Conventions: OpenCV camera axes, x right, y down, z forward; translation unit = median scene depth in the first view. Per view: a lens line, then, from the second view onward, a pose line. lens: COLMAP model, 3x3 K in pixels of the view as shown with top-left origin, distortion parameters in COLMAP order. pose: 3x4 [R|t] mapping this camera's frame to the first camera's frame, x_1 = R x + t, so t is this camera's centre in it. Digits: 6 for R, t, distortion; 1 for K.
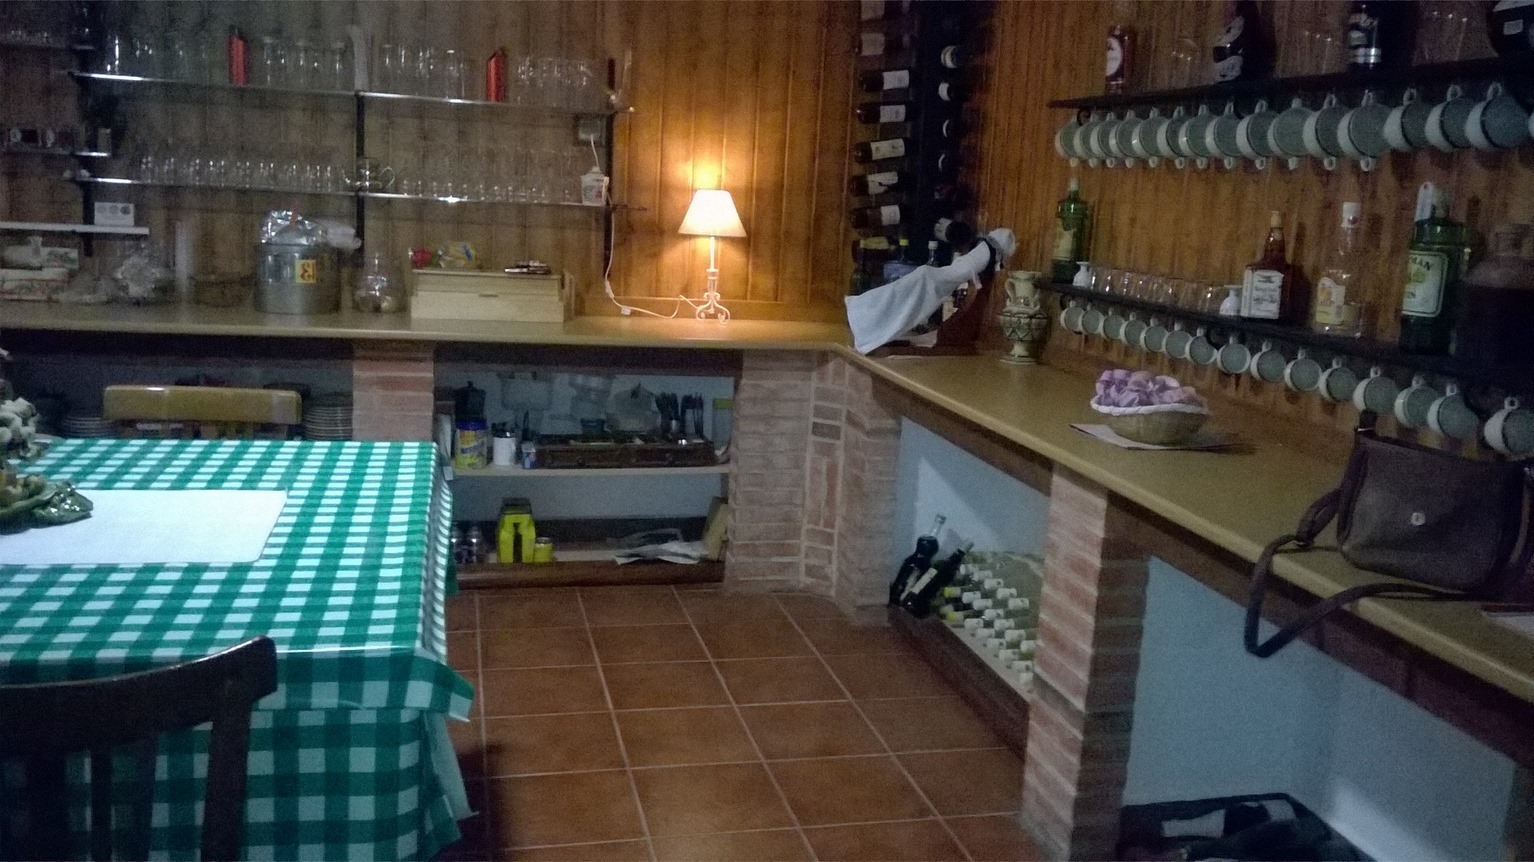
lens RADIAL K [[1308.5, 0, 767.0], [0, 1308.5, 431.0], [0, 0, 1]] dist [0.052944, -0.003030]
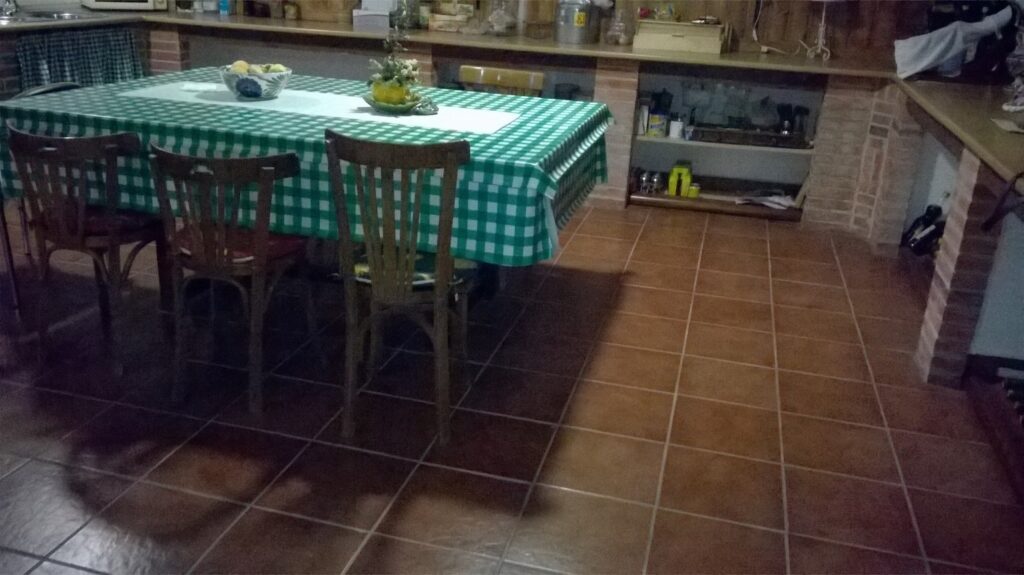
lens RADIAL K [[887.8, 0, 512.0], [0, 887.8, 287.5], [0, 0, 1]] dist [0.016076, -0.004471]
pose [[0.887447, 0.151700, -0.435230, 0.148249], [-0.086169, 0.982242, 0.166661, 0.043573], [0.452783, -0.110399, 0.884759, -0.153800]]
